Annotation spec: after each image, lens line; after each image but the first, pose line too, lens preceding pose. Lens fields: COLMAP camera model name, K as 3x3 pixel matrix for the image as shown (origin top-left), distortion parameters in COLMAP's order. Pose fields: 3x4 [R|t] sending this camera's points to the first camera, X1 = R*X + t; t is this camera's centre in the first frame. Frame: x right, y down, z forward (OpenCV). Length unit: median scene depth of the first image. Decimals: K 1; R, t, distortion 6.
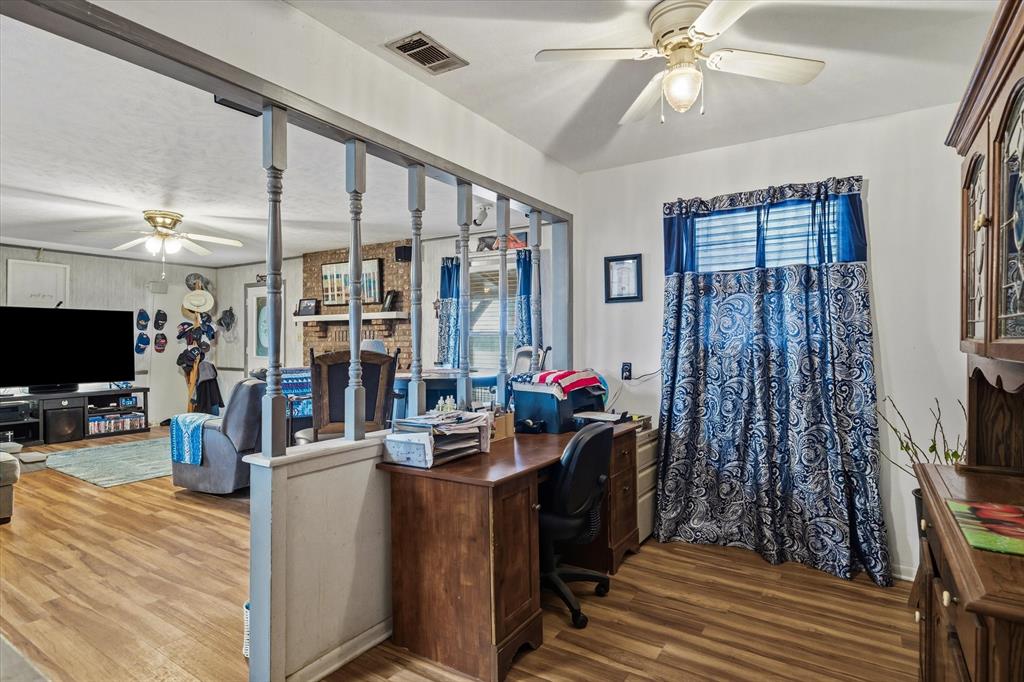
lens RADIAL K [[539.3, 0, 510.7], [0, 539.3, 338.1], [0, 0, 1]] dist [0.007114, -0.000120]
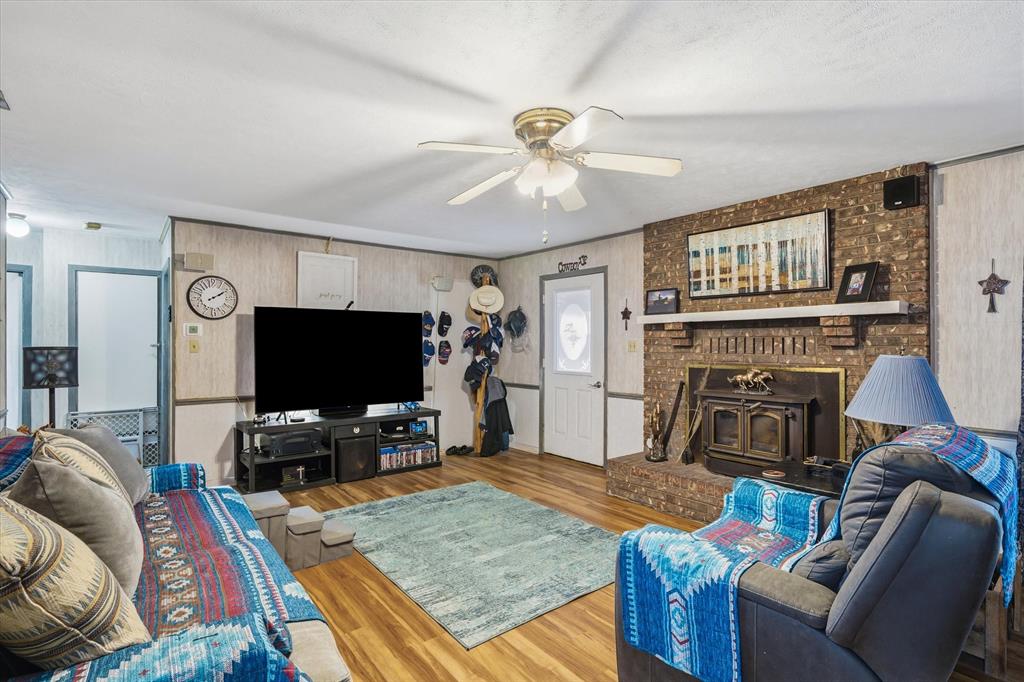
lens RADIAL K [[492.7, 0, 507.0], [0, 492.7, 339.9], [0, 0, 1]] dist [-0.011757, 0.001799]
pose [[0.948151, -0.001048, -0.317817, -0.364415], [0.000151, 0.999996, -0.002845, -0.008573], [0.317819, 0.002650, 0.948148, 0.368343]]
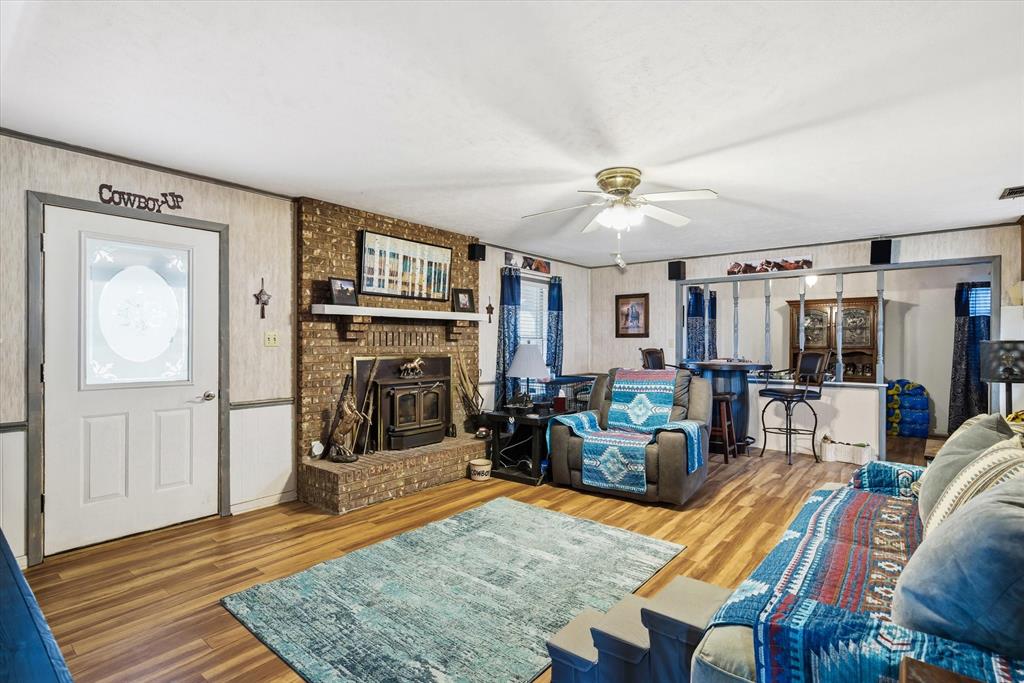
lens RADIAL K [[492.7, 0, 512.8], [0, 492.7, 345.6], [0, 0, 1]] dist [-0.011757, 0.001799]
pose [[0.105160, -0.006252, 0.994436, -0.920852], [-0.006889, 0.999952, 0.007015, -0.000691], [-0.994431, -0.007589, 0.105112, 0.747667]]
